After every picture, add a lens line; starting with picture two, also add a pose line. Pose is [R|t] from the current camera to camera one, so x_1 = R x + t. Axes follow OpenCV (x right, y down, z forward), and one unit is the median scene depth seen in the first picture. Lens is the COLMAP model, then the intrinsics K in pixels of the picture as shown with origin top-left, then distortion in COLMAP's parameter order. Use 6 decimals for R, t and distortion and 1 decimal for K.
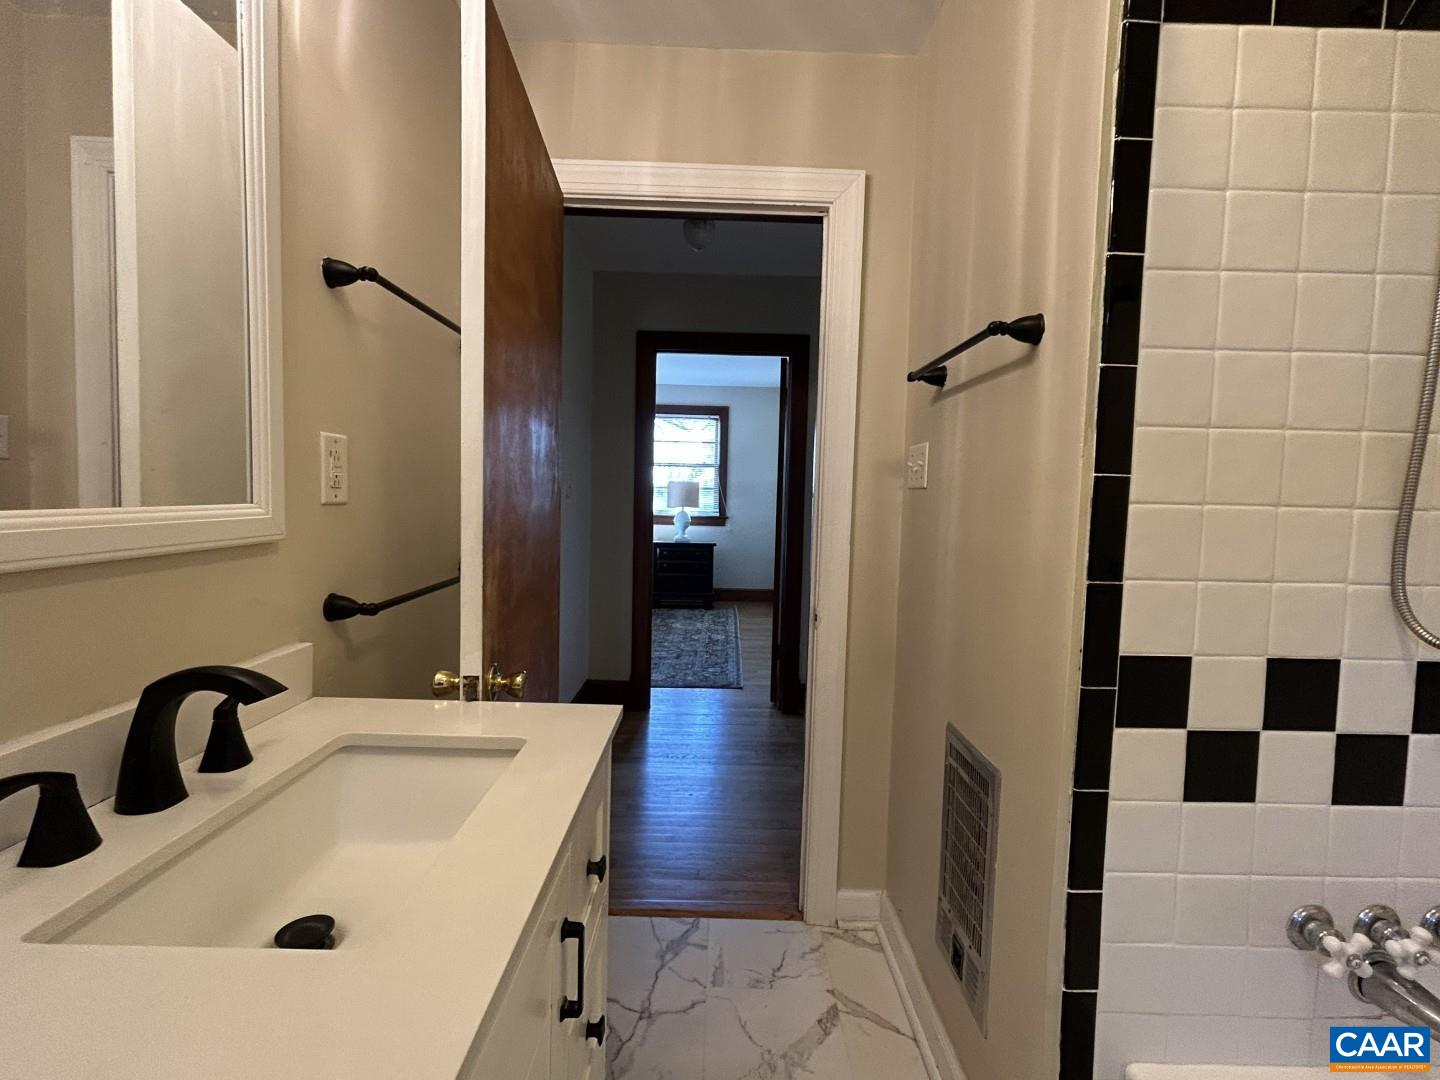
lens RADIAL K [[661.0, 0, 720.0], [0, 661.0, 540.0], [0, 0, 1]] dist [0.014532, -0.004173]
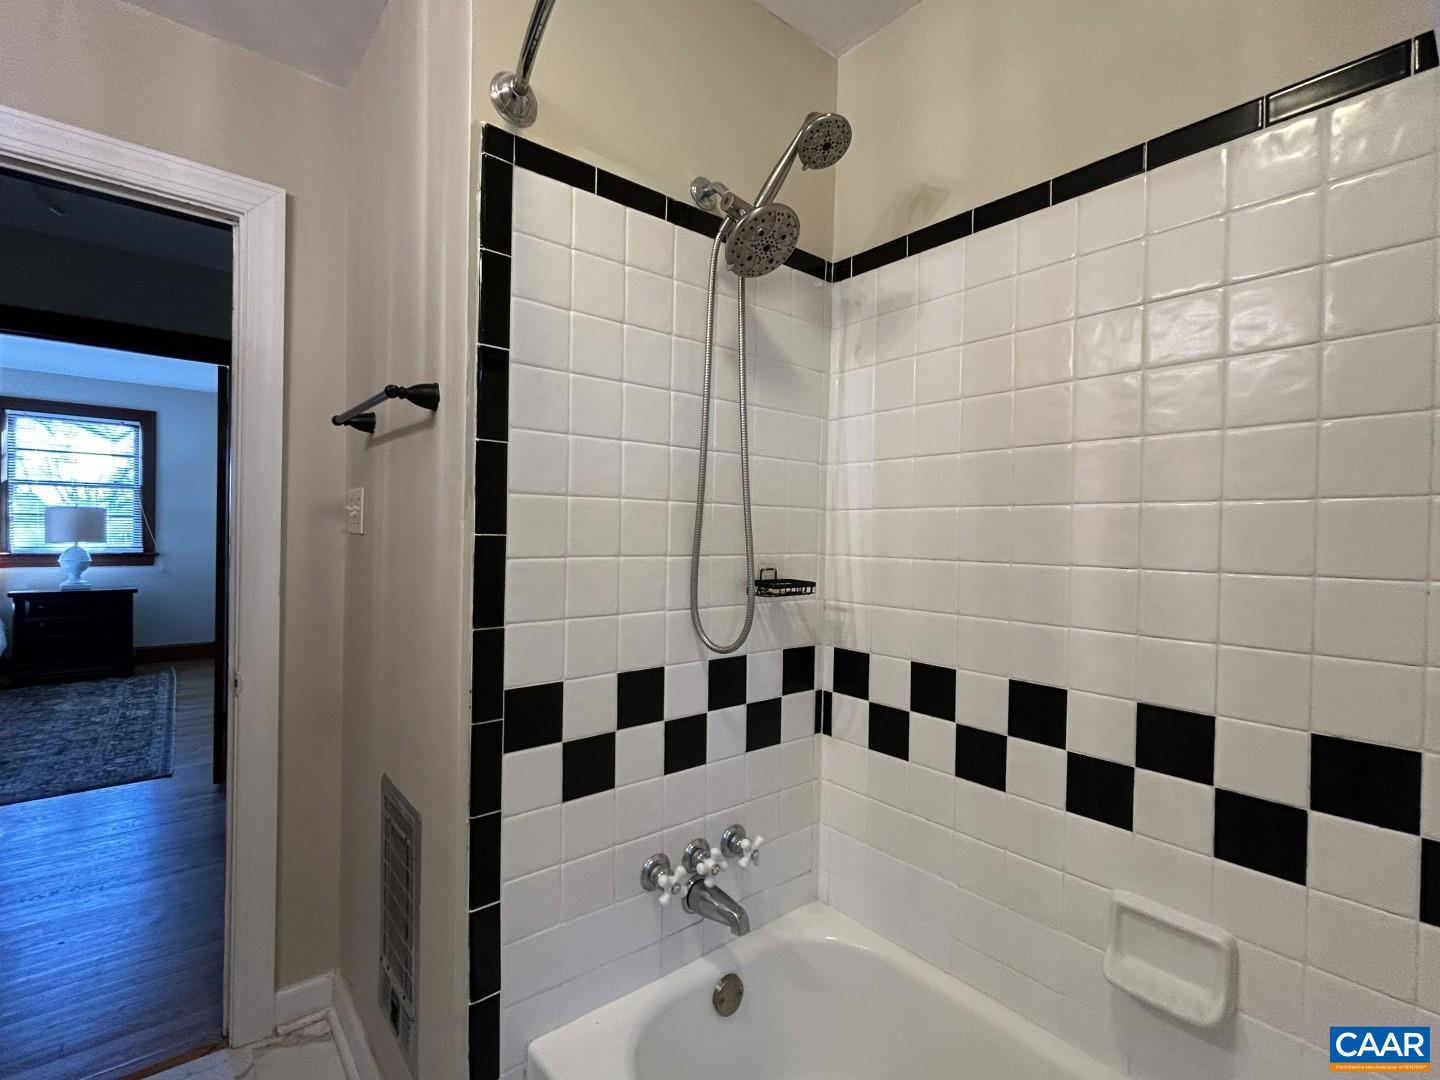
lens RADIAL K [[673.3, 0, 720.0], [0, 673.3, 540.0], [0, 0, 1]] dist [-0.001289, 0.004215]
pose [[0.778289, -0.016719, 0.627684, 0.143121], [0.038411, 0.999041, -0.021017, -0.042019], [-0.626730, 0.040467, 0.778185, -0.135743]]
